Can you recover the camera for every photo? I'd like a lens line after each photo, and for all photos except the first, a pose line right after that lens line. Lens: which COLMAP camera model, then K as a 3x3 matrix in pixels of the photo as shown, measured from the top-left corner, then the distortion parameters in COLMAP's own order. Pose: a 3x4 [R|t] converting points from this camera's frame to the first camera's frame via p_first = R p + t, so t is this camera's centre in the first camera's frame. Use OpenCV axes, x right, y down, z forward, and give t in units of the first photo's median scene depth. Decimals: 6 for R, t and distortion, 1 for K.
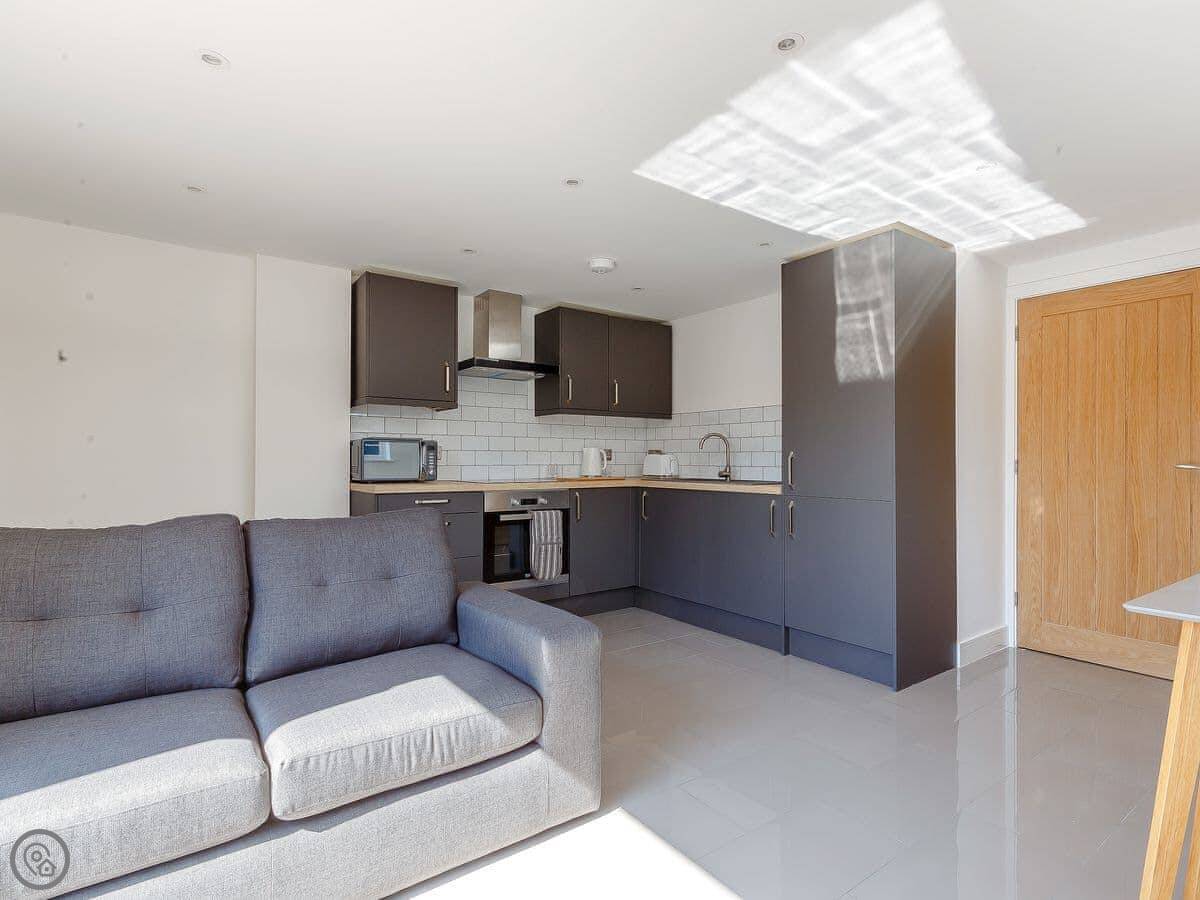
lens RADIAL K [[521.2, 0, 572.6], [0, 521.2, 460.3], [0, 0, 1]] dist [-0.013874, -0.000217]
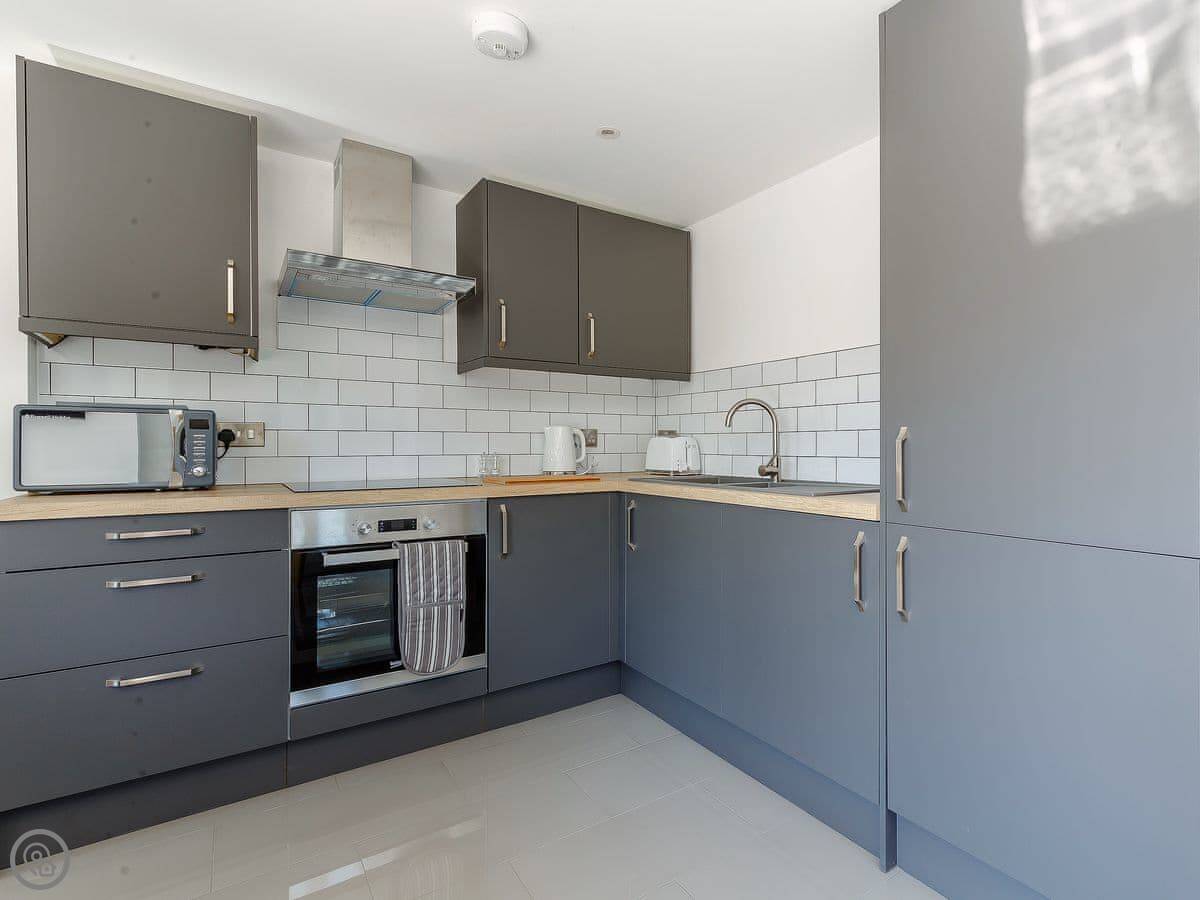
lens RADIAL K [[673.8, 0, 599.9], [0, 673.8, 459.2], [0, 0, 1]] dist [0.004264, -0.004145]
pose [[0.999828, -0.004208, 0.018076, 0.106988], [0.003878, 0.999827, 0.018212, 0.000504], [-0.018150, -0.018138, 0.999671, 0.303630]]
